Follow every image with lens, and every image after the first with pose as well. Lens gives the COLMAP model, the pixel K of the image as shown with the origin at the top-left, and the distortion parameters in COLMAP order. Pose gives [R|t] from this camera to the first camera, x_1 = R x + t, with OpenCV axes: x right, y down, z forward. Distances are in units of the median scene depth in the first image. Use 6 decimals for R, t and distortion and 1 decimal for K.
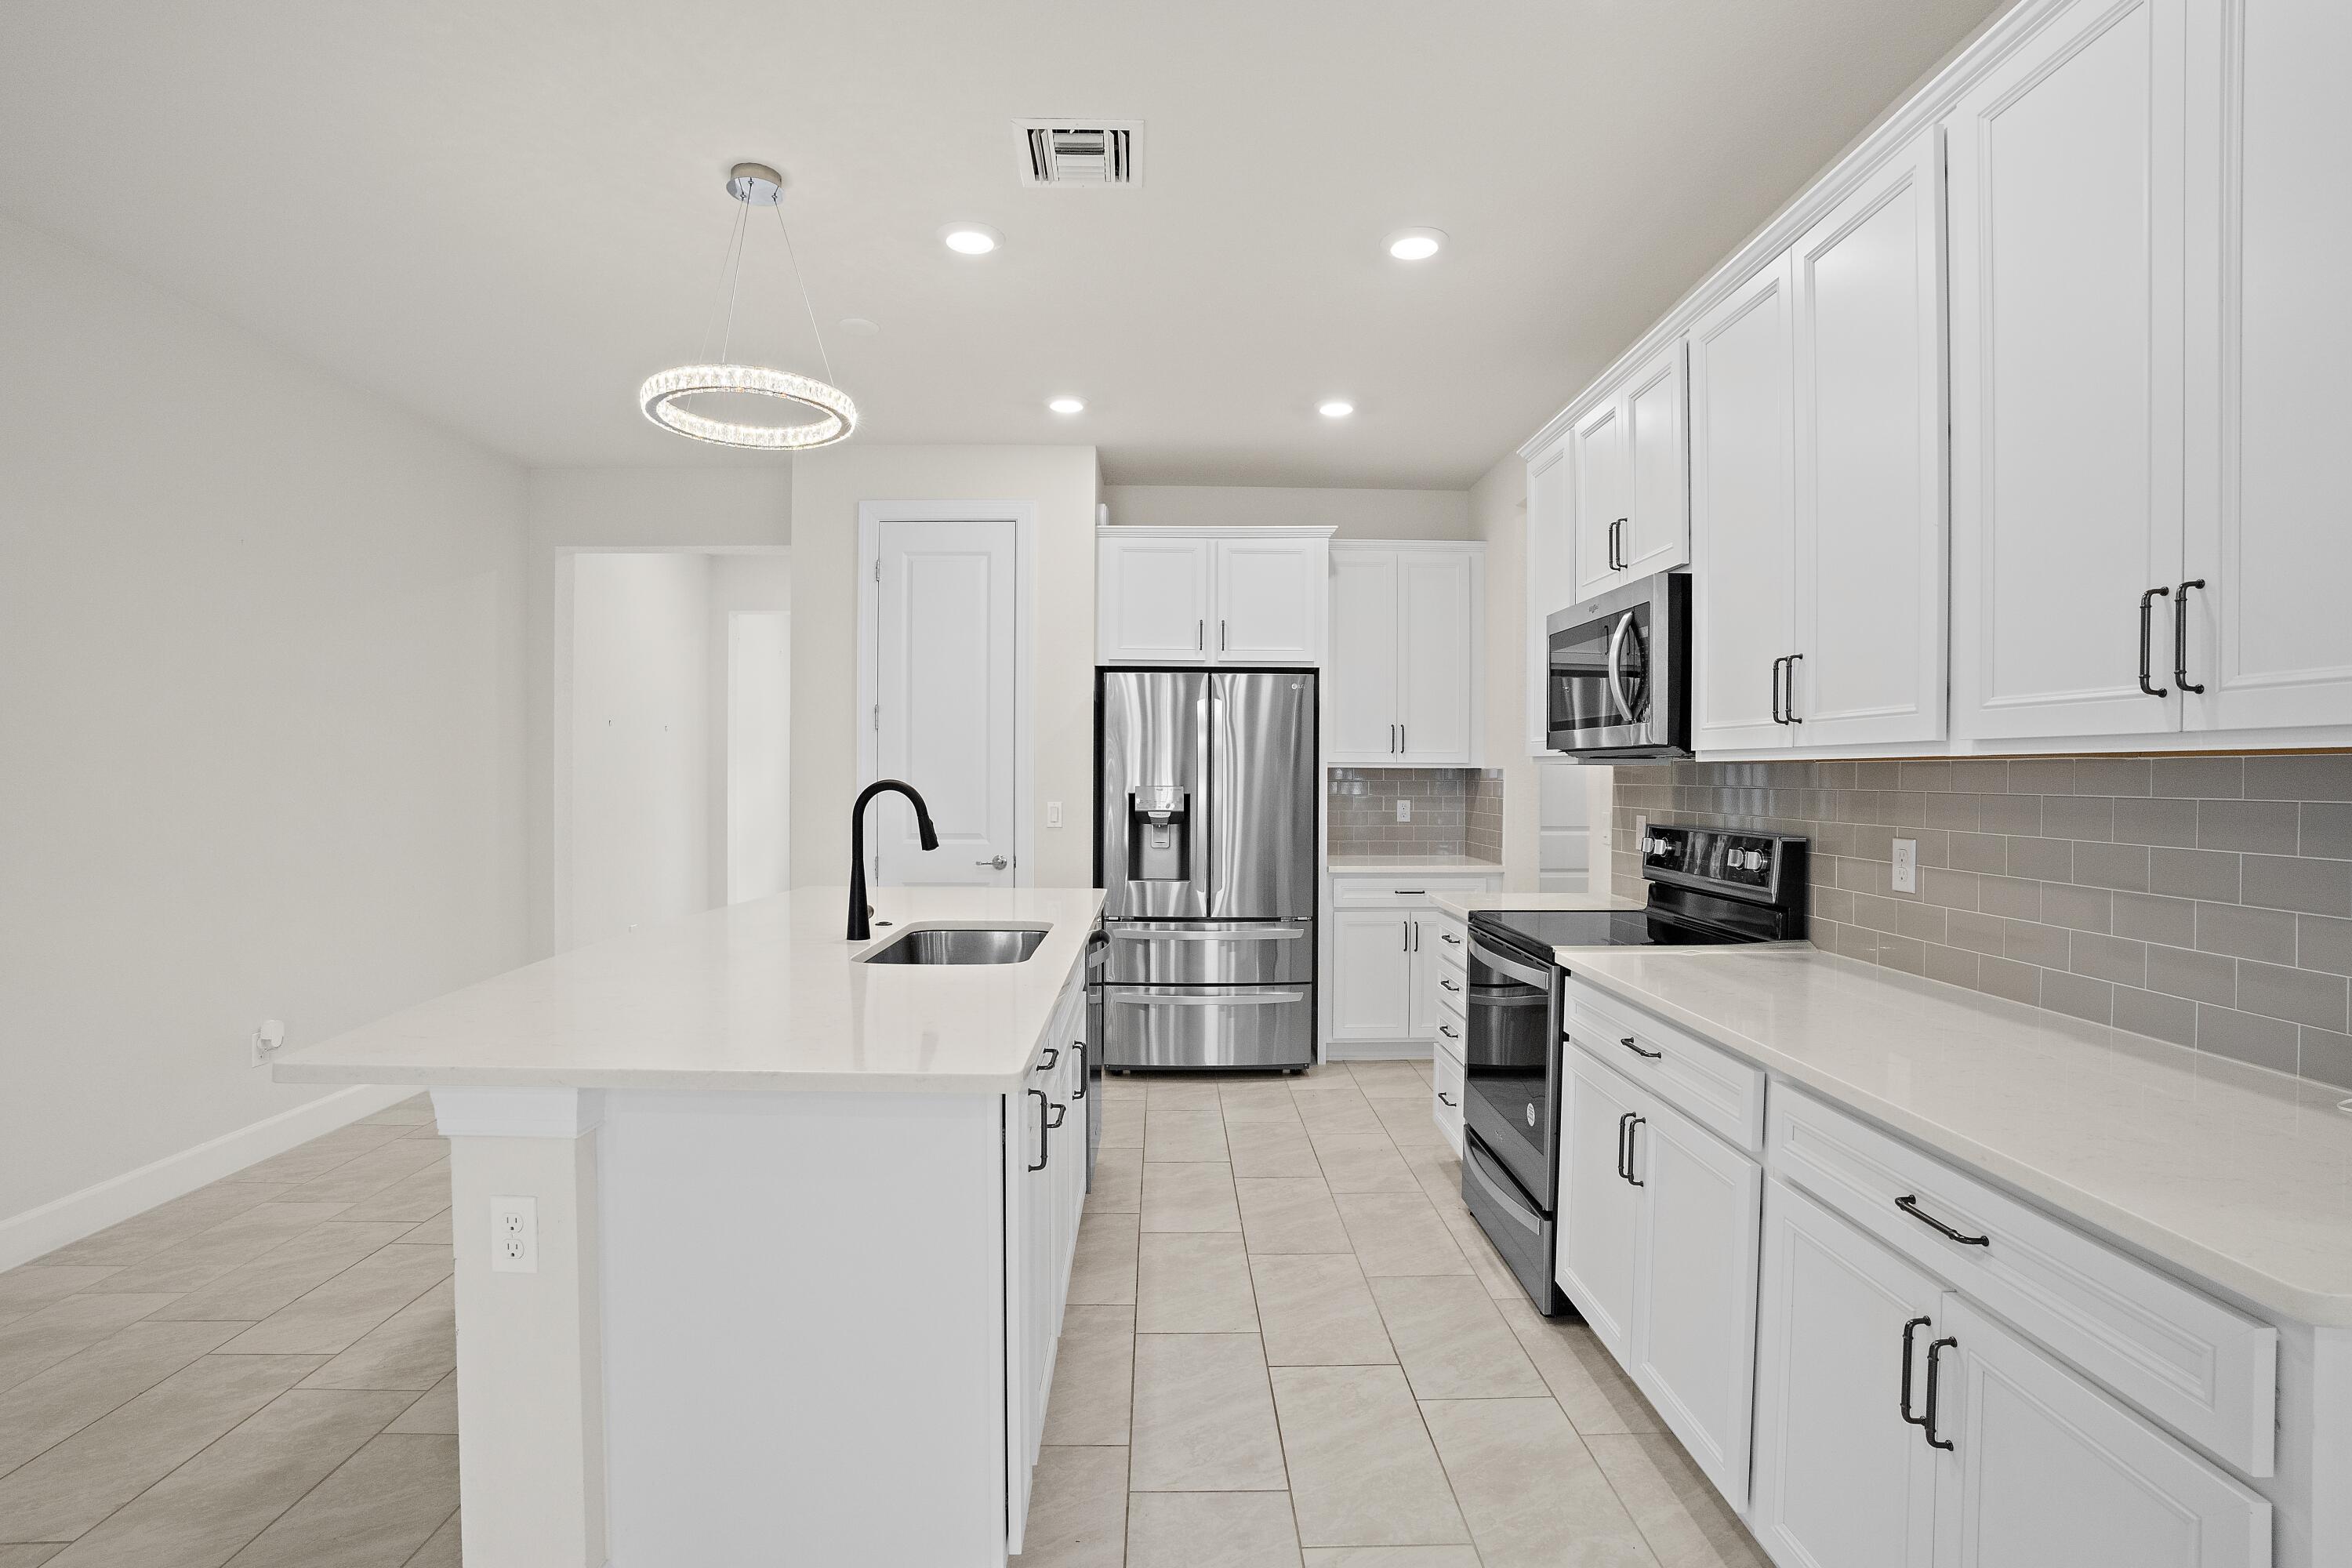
lens RADIAL K [[1119.4, 0, 1184.9], [0, 1119.4, 782.7], [0, 0, 1]] dist [-0.071059, 0.025550]
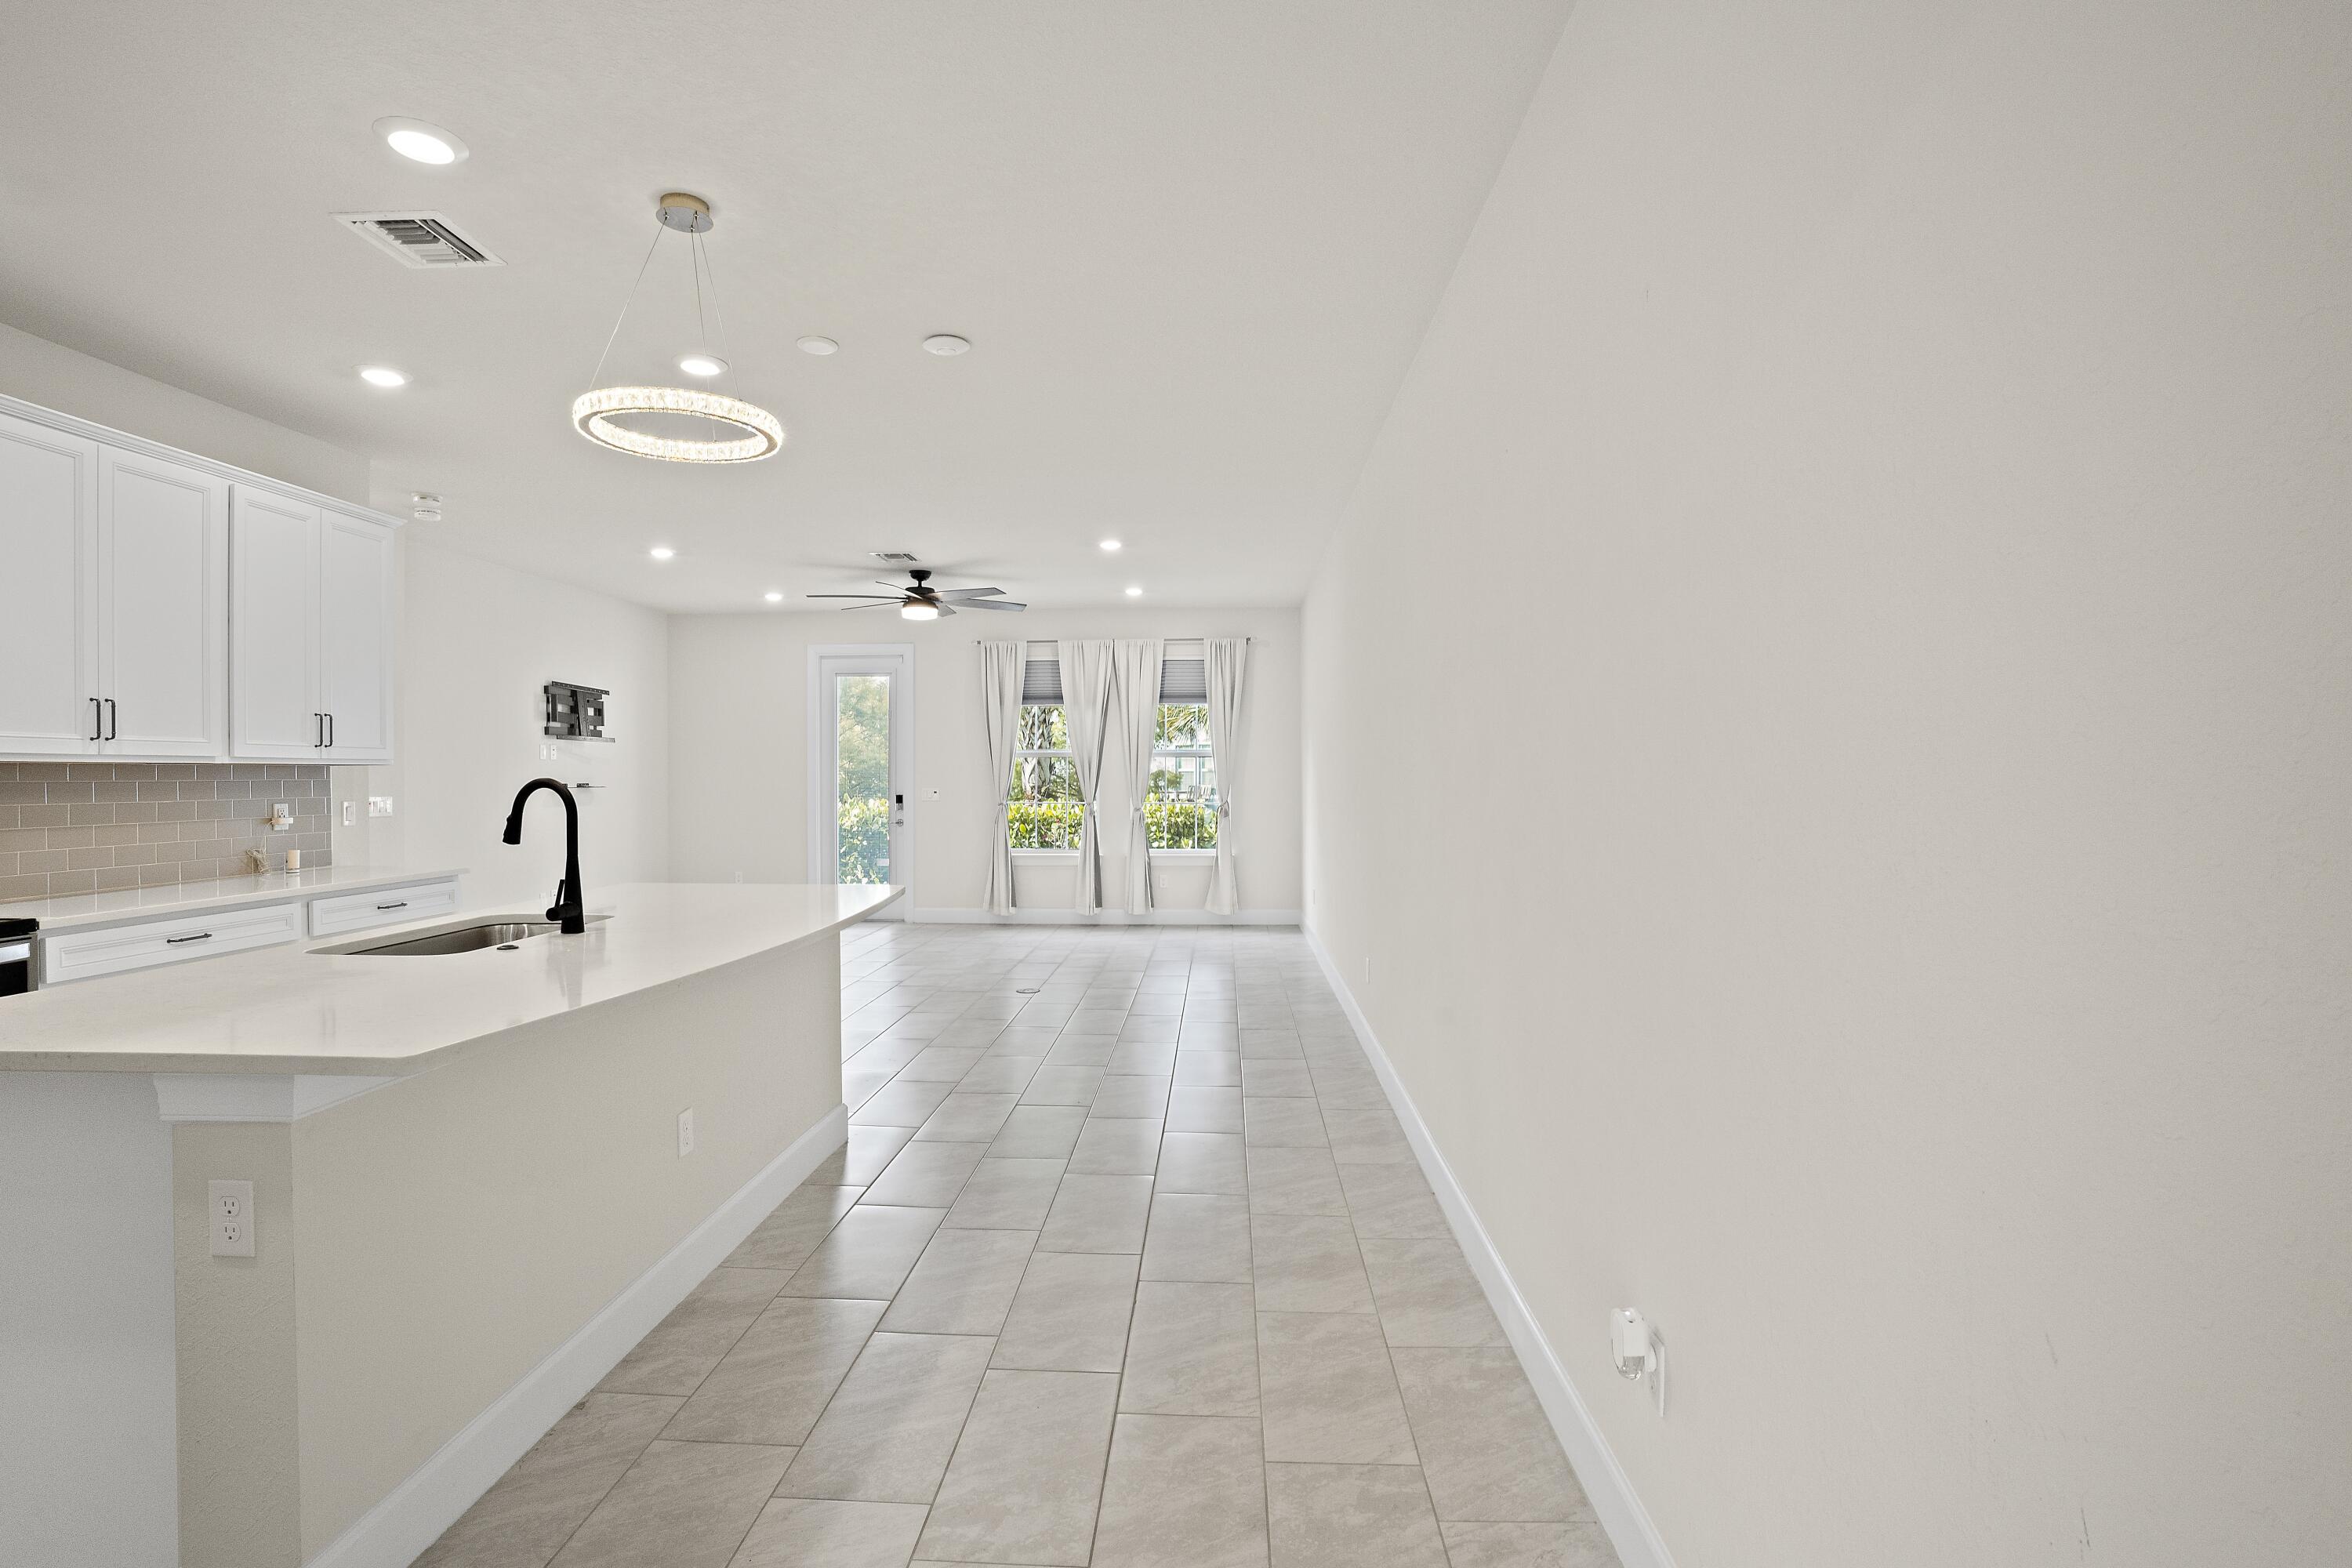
lens RADIAL K [[1119.4, 0, 1184.8], [0, 1119.4, 773.4], [0, 0, 1]] dist [-0.071059, 0.025550]
pose [[-0.997868, -0.003243, 0.065185, -0.796662], [-0.002598, 0.999947, 0.009976, -0.016967], [-0.065213, 0.009785, -0.997823, 1.711650]]
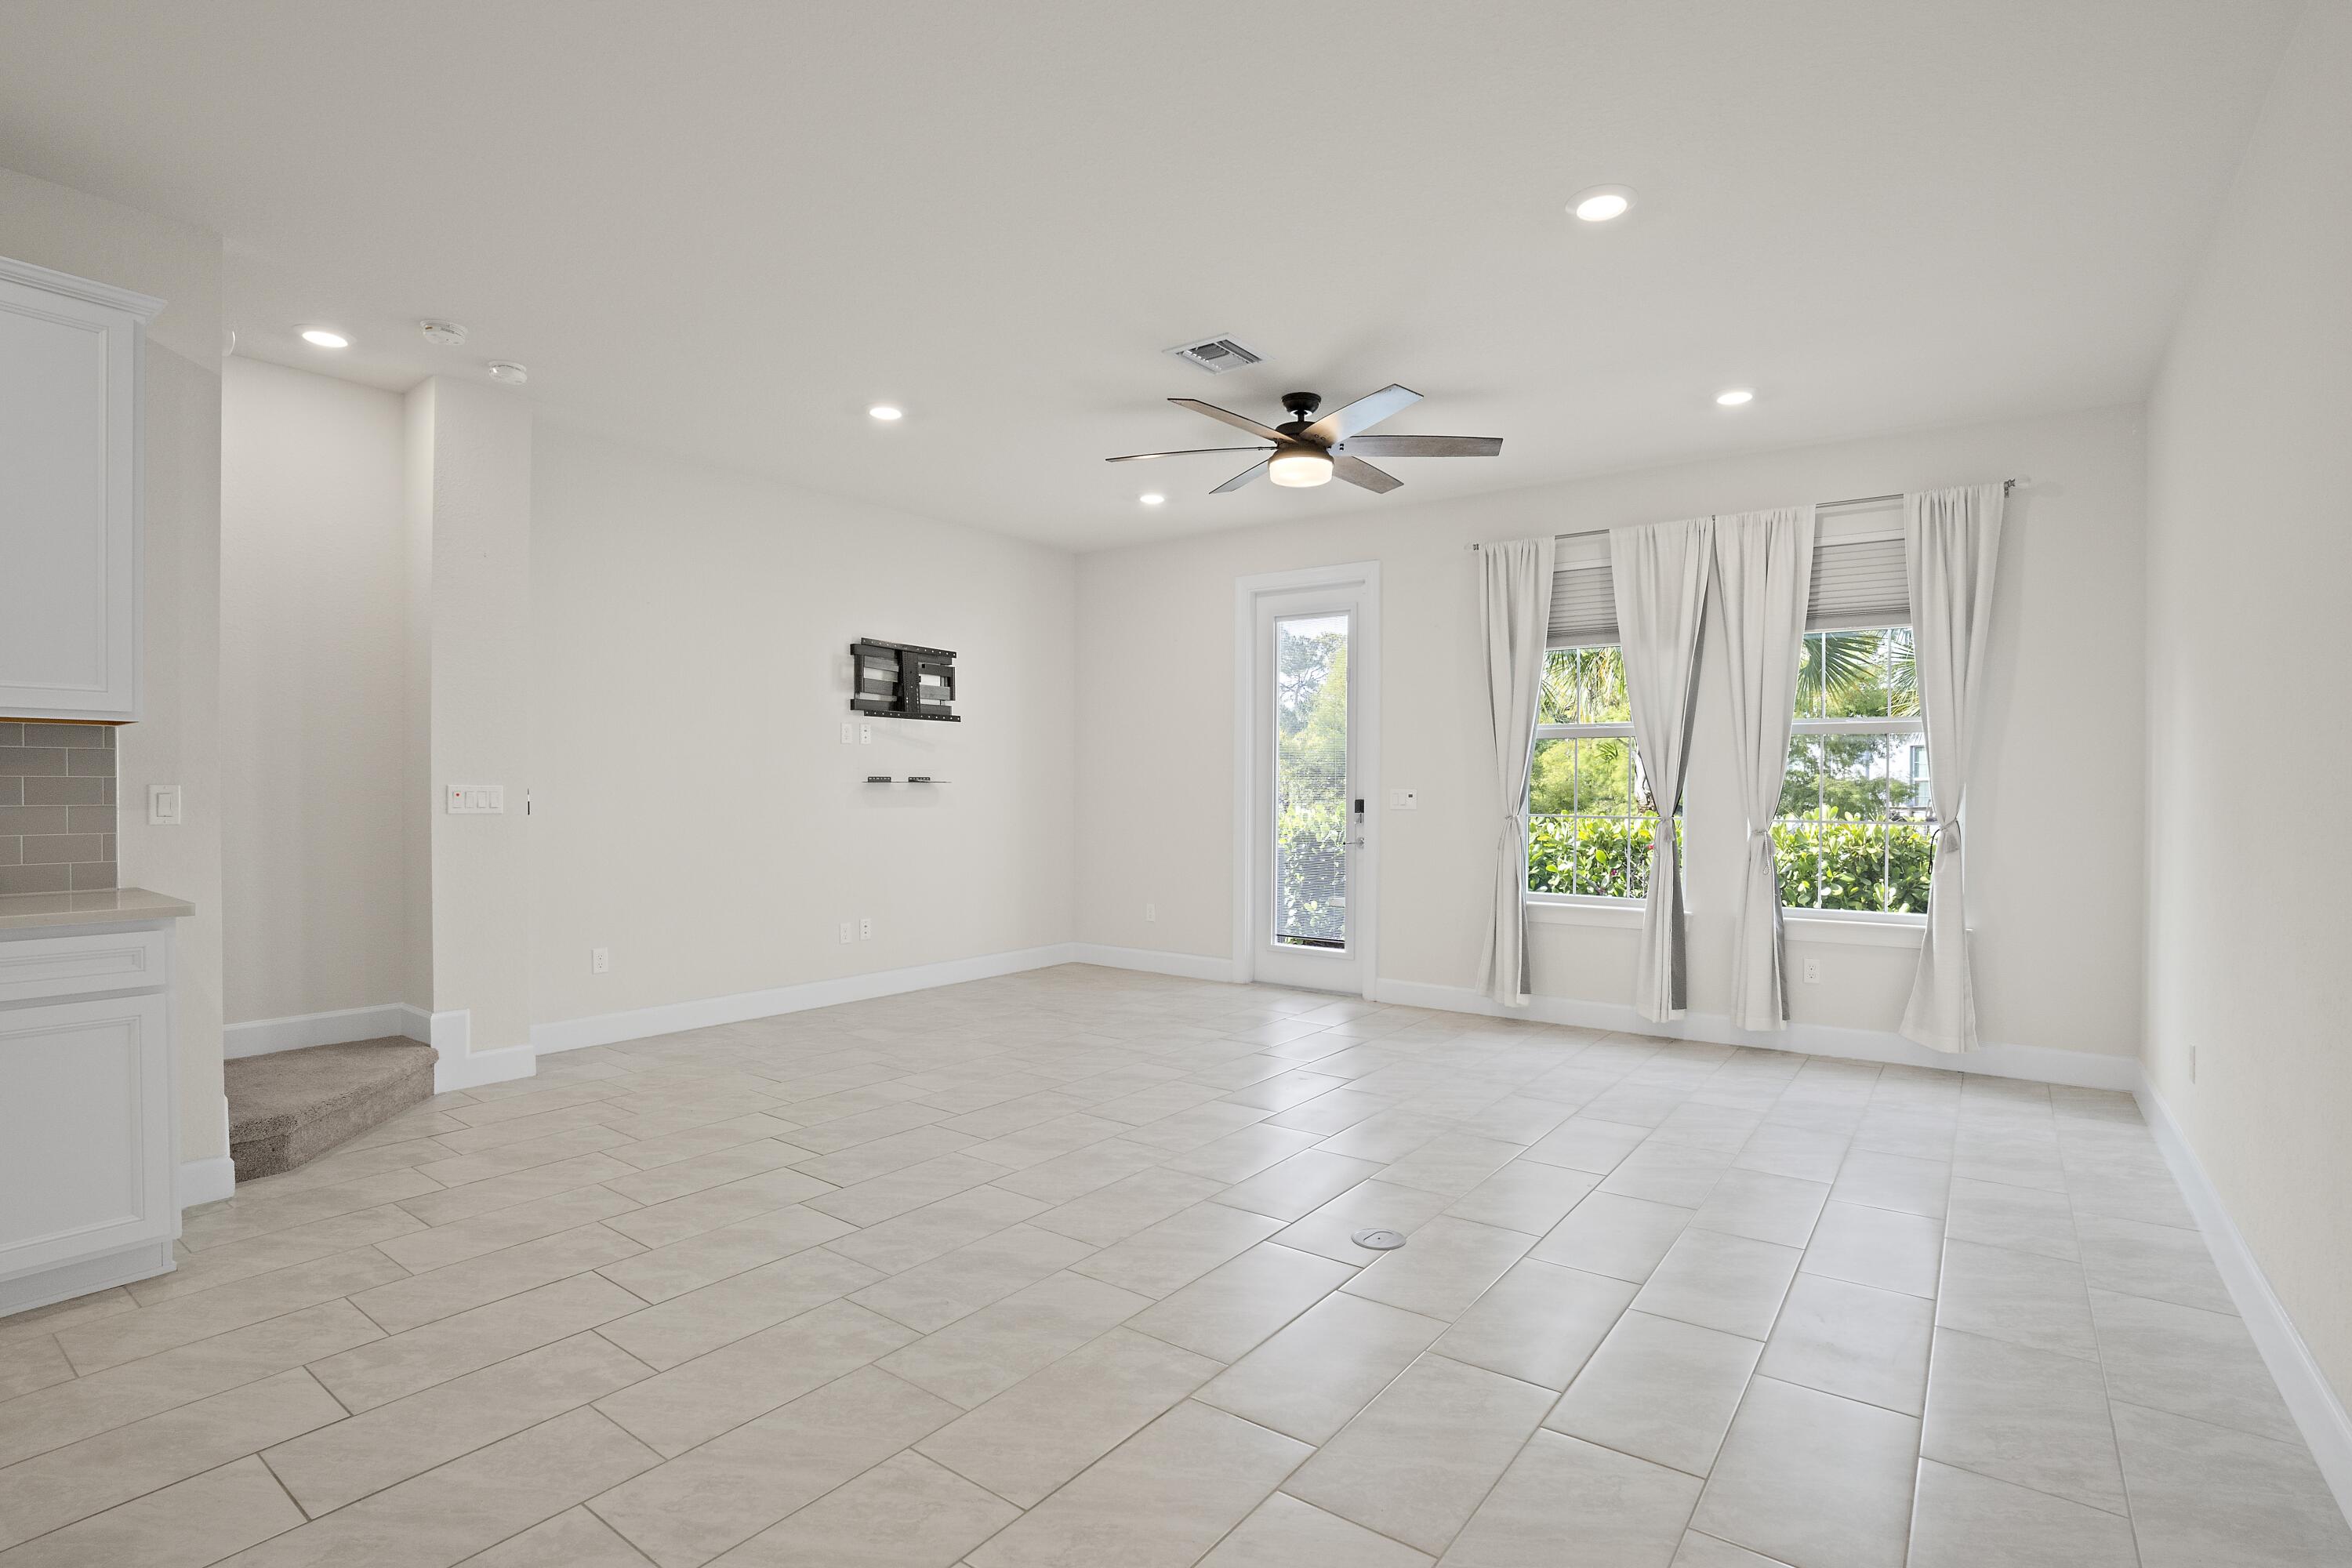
lens RADIAL K [[1119.4, 0, 1195.8], [0, 1119.4, 799.2], [0, 0, 1]] dist [-0.071059, 0.025550]
pose [[-0.793617, -0.015498, 0.608220, -0.789151], [-0.002683, 0.999755, 0.021974, 0.031236], [-0.608412, 0.015807, -0.793464, 0.435302]]
